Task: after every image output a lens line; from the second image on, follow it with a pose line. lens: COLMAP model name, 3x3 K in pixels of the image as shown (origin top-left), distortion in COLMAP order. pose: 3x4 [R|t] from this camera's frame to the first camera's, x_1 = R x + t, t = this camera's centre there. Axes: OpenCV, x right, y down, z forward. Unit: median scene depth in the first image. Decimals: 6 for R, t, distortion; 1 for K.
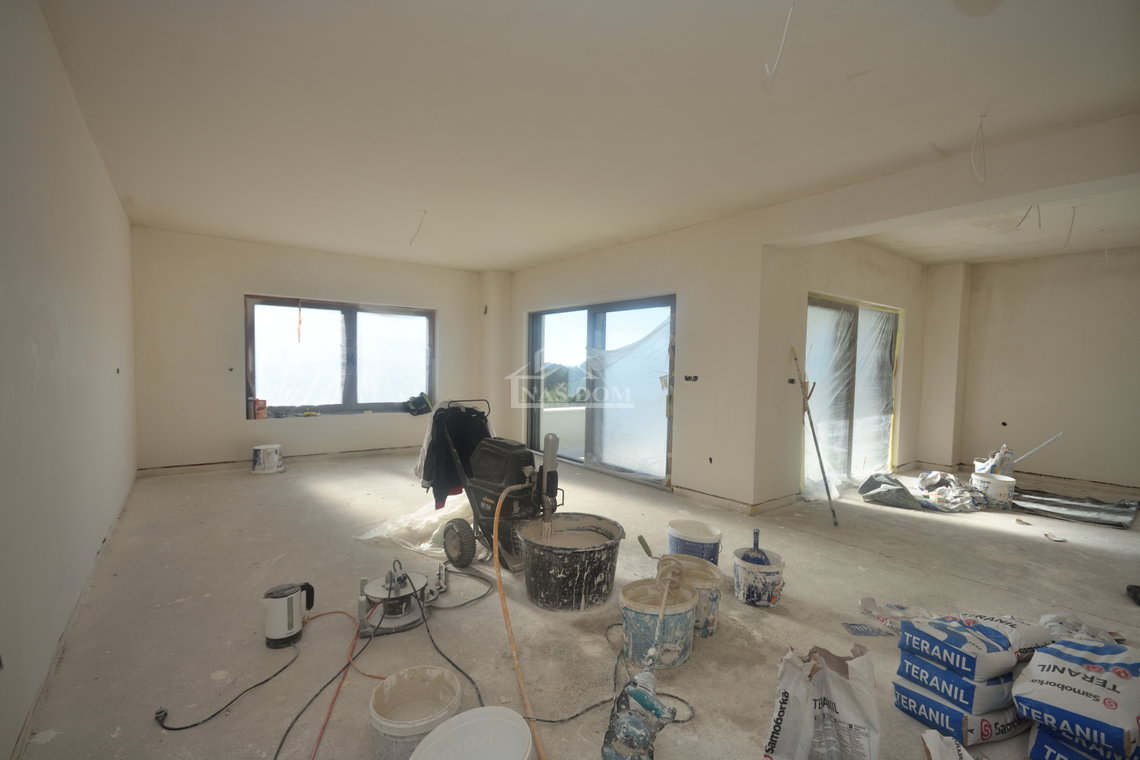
lens RADIAL K [[491.2, 0, 577.3], [0, 491.2, 385.0], [0, 0, 1]] dist [-0.002137, -0.000692]
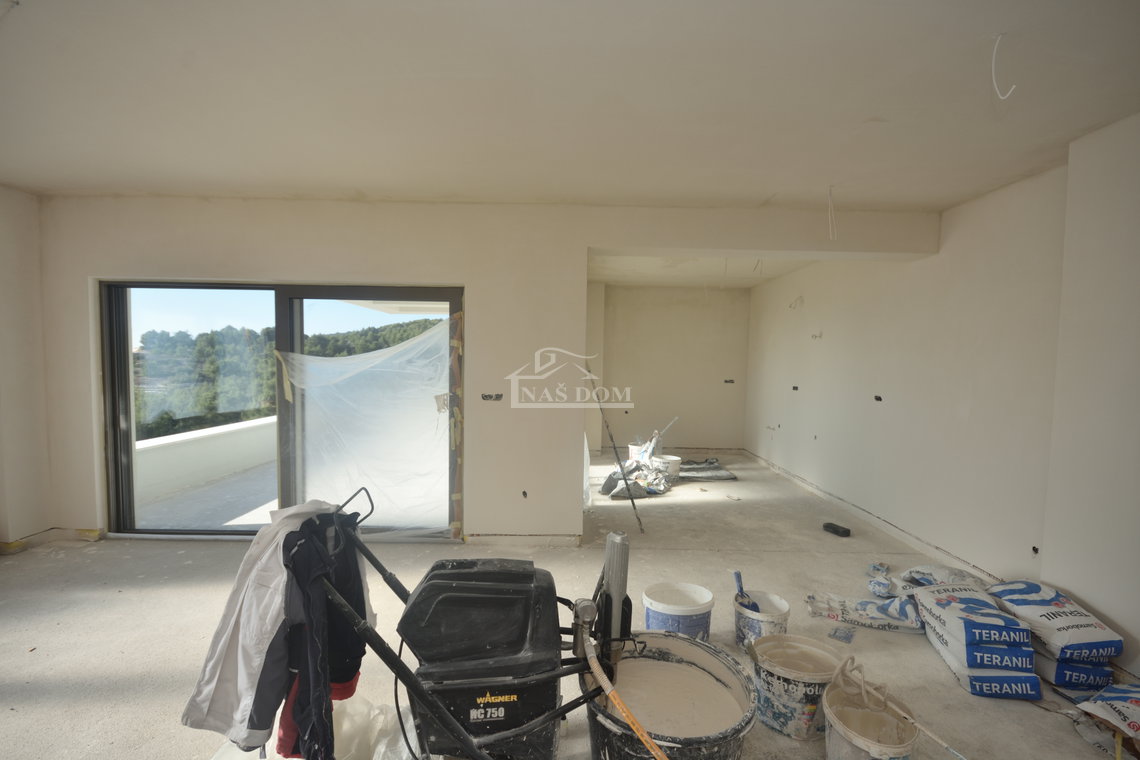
lens RADIAL K [[491.2, 0, 577.3], [0, 491.2, 385.0], [0, 0, 1]] dist [-0.002137, -0.000692]
pose [[0.606480, -0.044418, 0.793857, -0.300952], [0.025055, 0.999010, 0.036755, -0.055952], [-0.794704, -0.002401, 0.606992, 0.380477]]
